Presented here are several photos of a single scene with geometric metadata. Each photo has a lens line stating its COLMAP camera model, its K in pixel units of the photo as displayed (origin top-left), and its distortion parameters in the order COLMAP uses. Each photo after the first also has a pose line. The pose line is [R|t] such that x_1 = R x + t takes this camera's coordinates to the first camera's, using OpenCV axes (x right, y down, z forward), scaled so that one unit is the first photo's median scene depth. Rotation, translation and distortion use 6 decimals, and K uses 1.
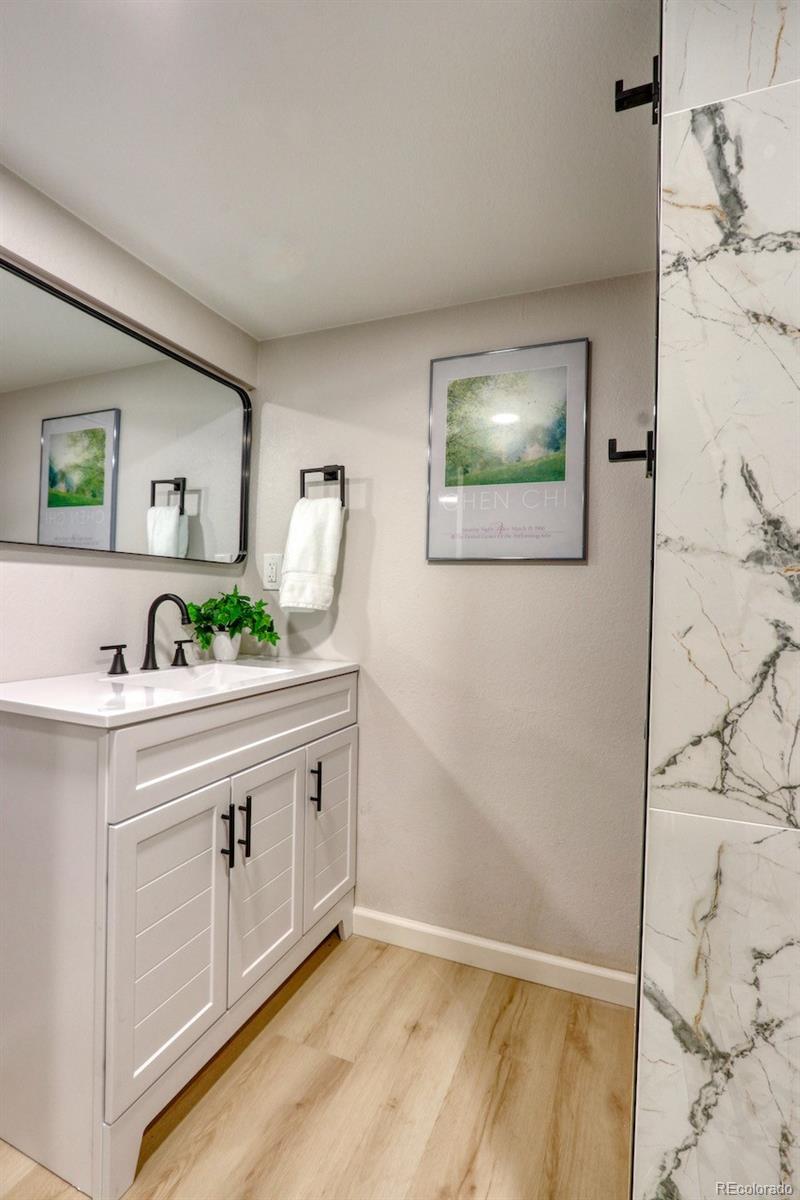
lens RADIAL K [[574.3, 0, 553.7], [0, 574.3, 598.9], [0, 0, 1]] dist [-0.018379, 0.001314]
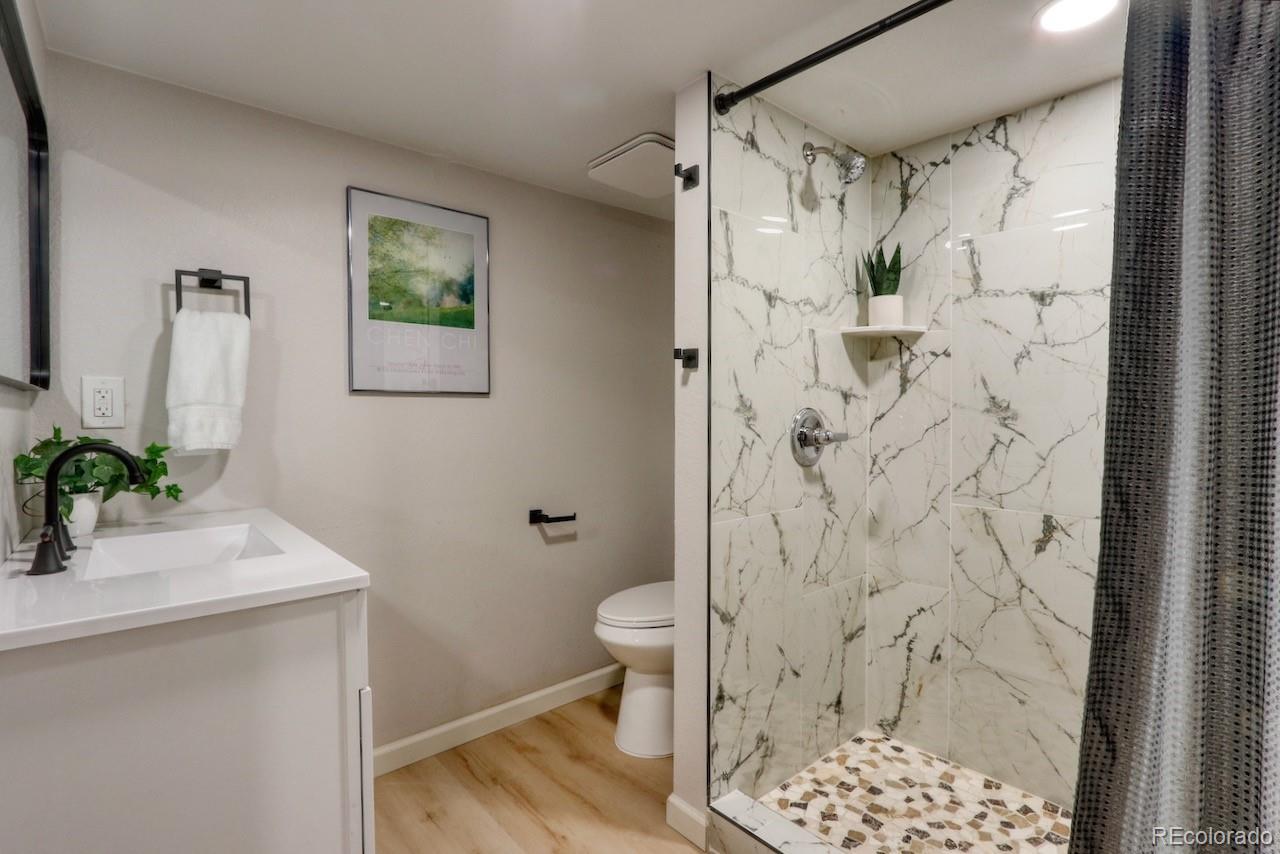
lens RADIAL K [[612.6, 0, 634.9], [0, 612.6, 412.1], [0, 0, 1]] dist [-0.018379, 0.001314]
pose [[0.455485, -0.024650, 0.889902, -0.972498], [0.002526, 0.999648, 0.026397, -0.060361], [-0.890240, -0.009775, 0.455387, 0.090687]]
